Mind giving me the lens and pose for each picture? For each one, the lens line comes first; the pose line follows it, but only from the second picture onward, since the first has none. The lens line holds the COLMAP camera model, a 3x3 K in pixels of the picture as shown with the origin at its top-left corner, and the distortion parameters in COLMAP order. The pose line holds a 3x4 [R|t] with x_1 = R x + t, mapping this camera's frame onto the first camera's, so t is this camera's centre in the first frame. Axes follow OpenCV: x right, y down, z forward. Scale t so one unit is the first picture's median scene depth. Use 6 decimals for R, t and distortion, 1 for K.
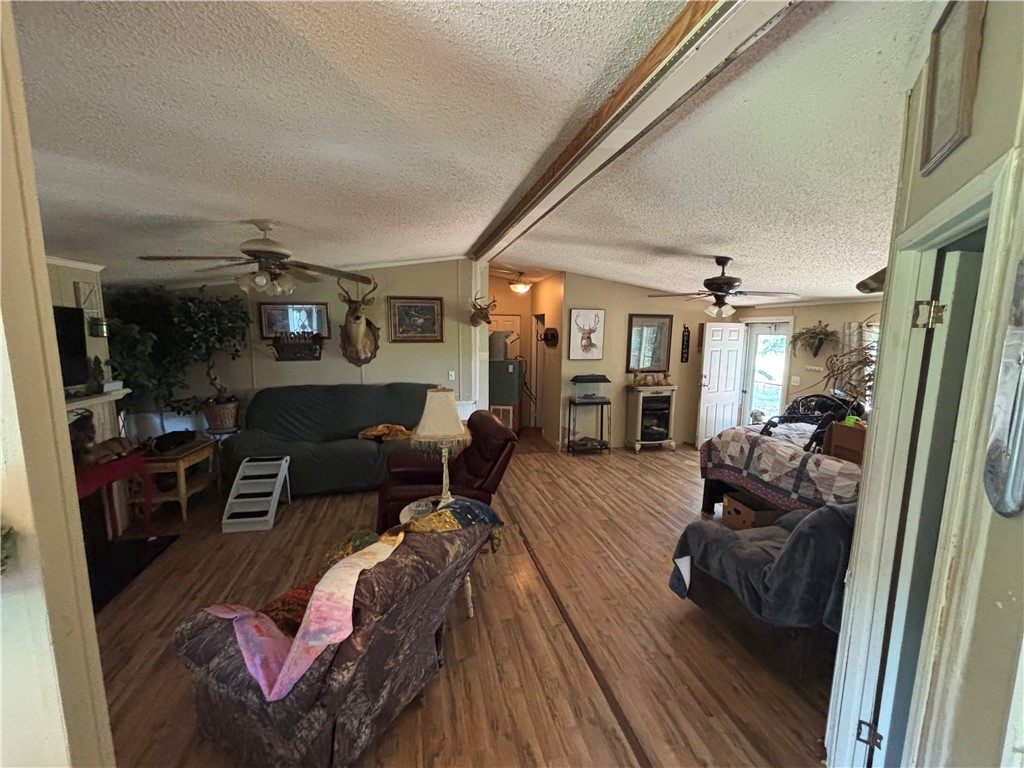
lens RADIAL K [[408.4, 0, 510.0], [0, 408.4, 380.2], [0, 0, 1]] dist [0.001867, -0.000049]
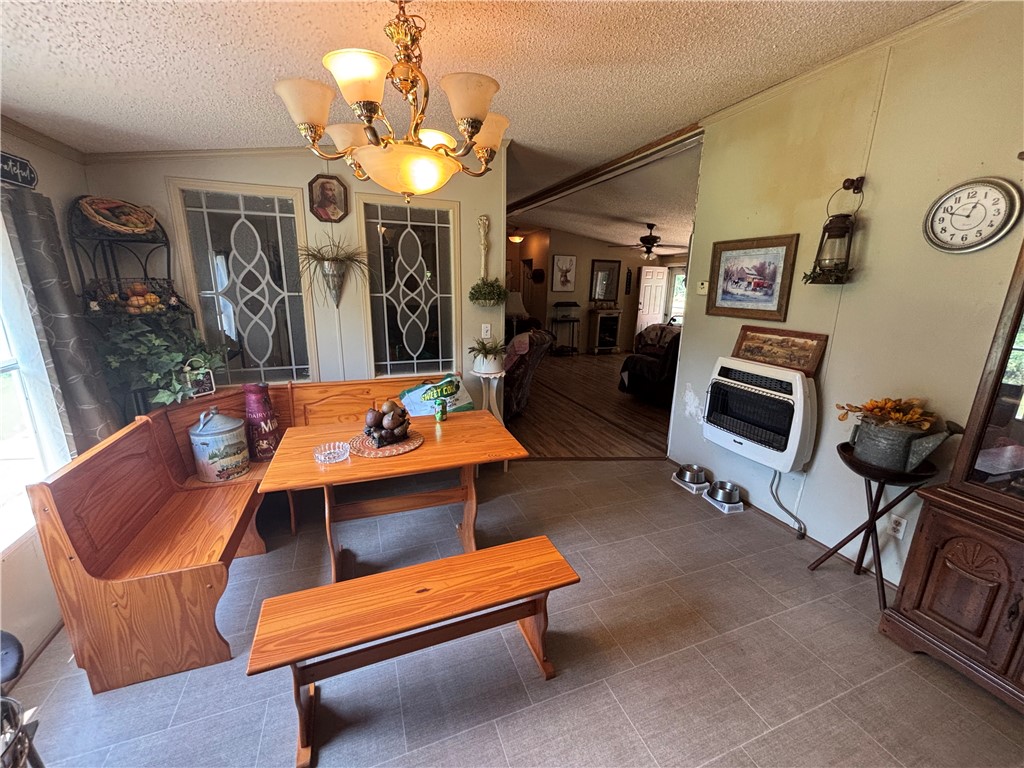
lens RADIAL K [[408.4, 0, 508.5], [0, 408.4, 386.5], [0, 0, 1]] dist [0.001867, -0.000049]
pose [[0.992146, -0.024607, 0.122643, -0.196180], [0.008749, 0.991710, 0.128199, 0.098707], [-0.124781, -0.126119, 0.984136, -0.456569]]
